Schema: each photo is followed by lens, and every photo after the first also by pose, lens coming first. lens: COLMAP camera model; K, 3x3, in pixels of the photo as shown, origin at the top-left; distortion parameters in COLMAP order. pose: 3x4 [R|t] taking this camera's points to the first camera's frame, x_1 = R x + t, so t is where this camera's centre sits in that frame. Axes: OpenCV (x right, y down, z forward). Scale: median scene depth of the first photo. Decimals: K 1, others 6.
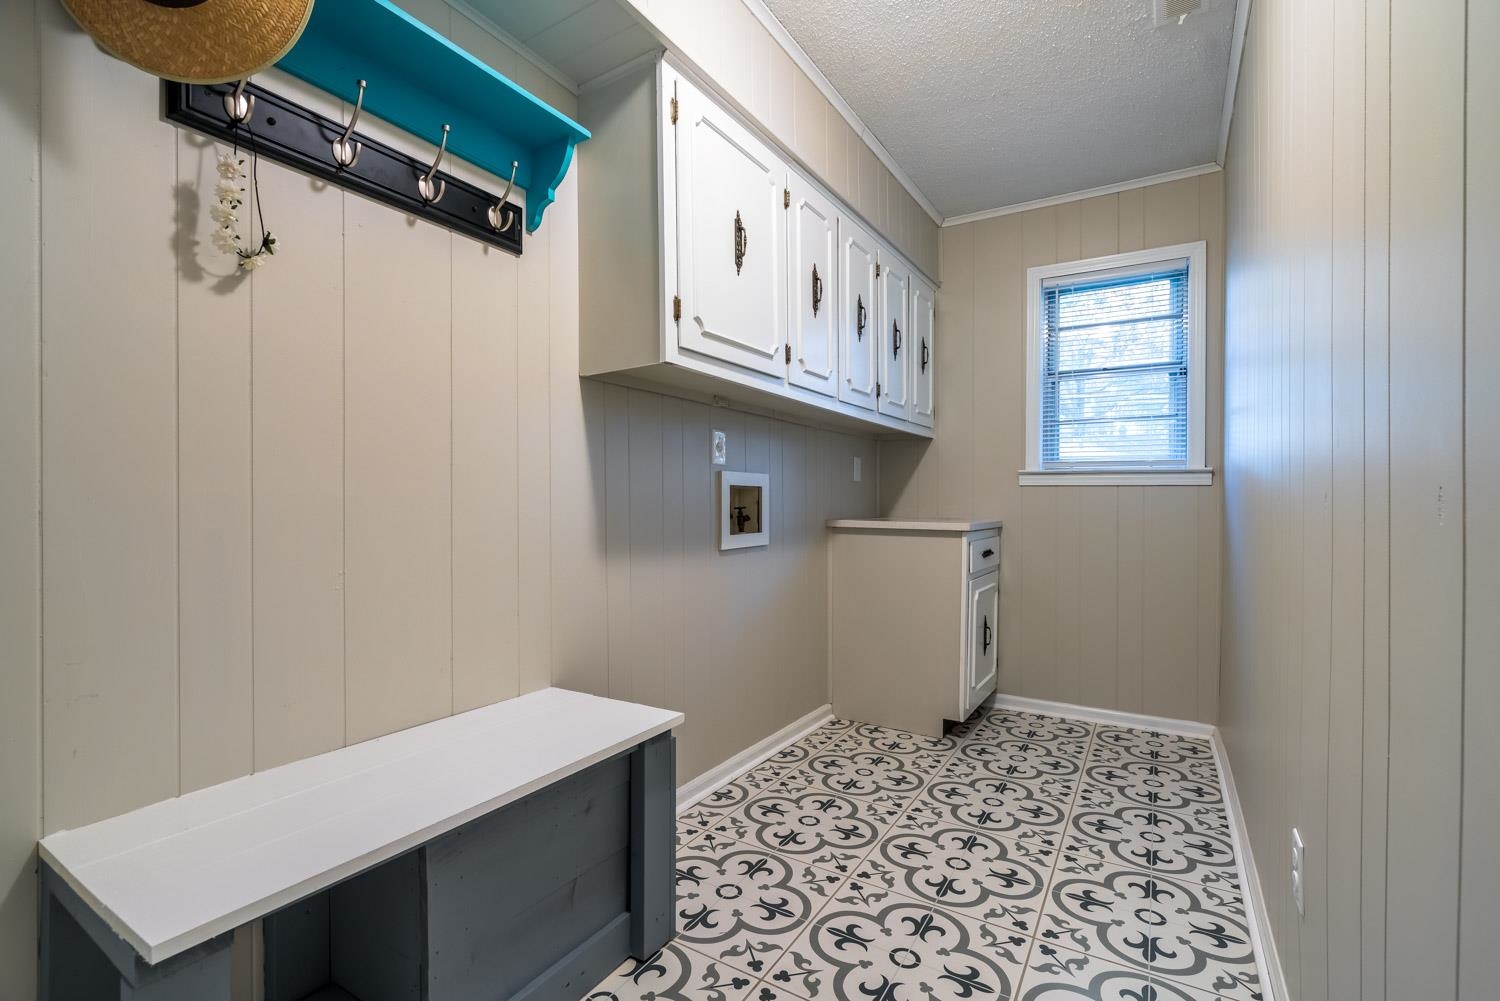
lens RADIAL K [[676.2, 0, 750.0], [0, 676.2, 500.5], [0, 0, 1]] dist [-0.001301, 0.000383]
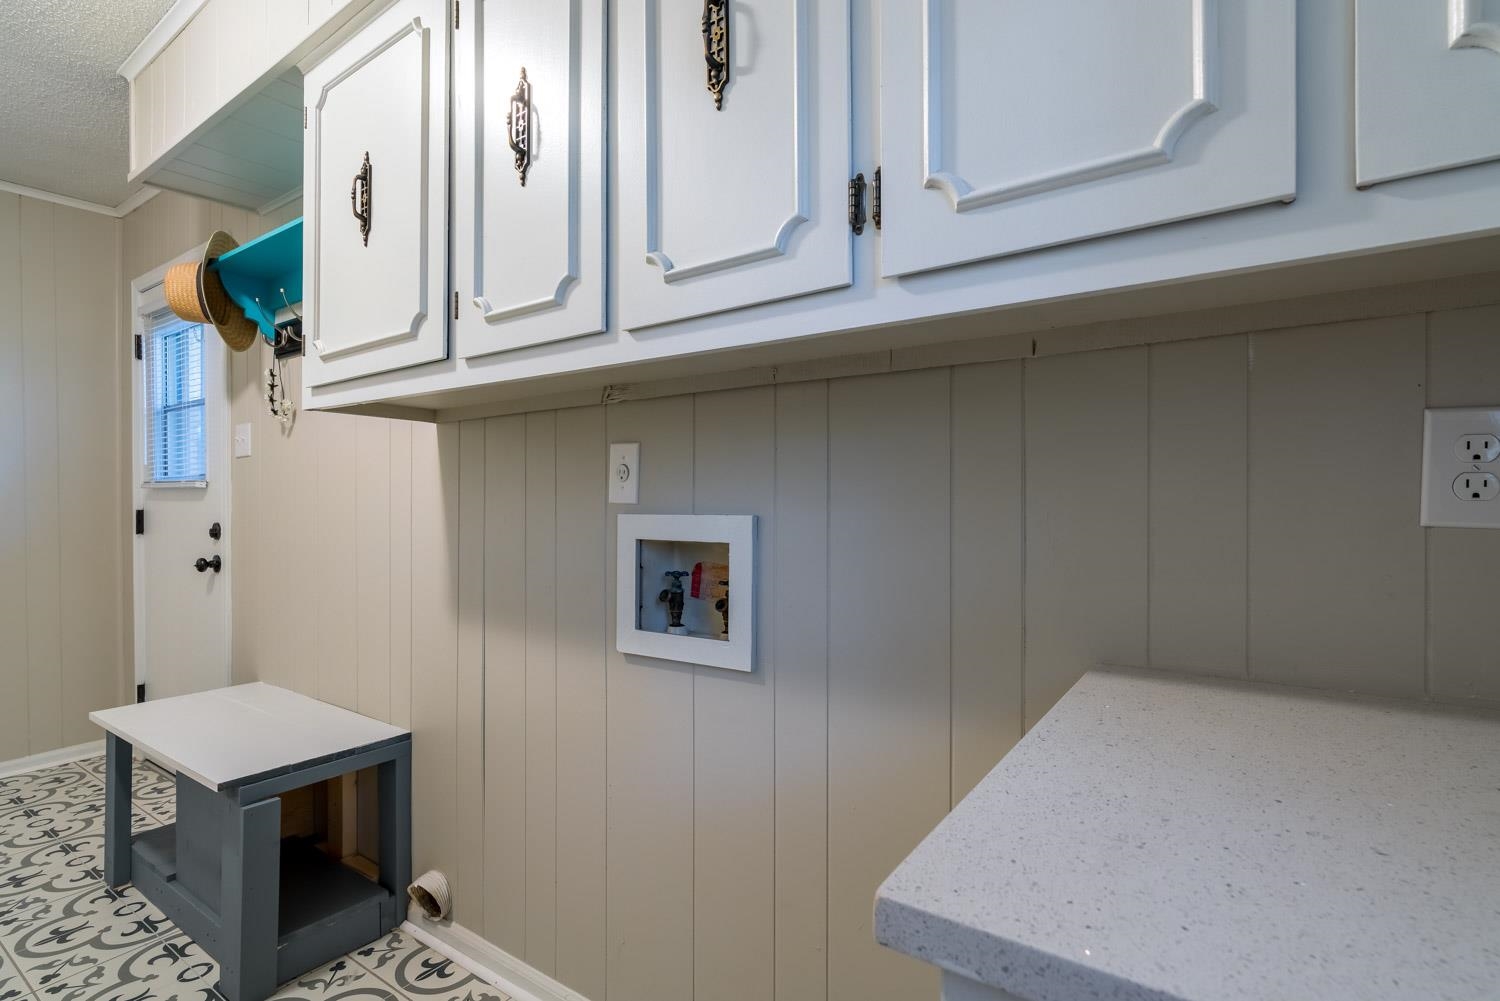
lens RADIAL K [[676.2, 0, 750.0], [0, 676.2, 500.5], [0, 0, 1]] dist [-0.001301, 0.000383]
pose [[-0.072847, -0.007077, -0.997318, 0.516697], [-0.006096, 0.999959, -0.006651, -0.050225], [0.997324, 0.005595, -0.072887, 1.113321]]
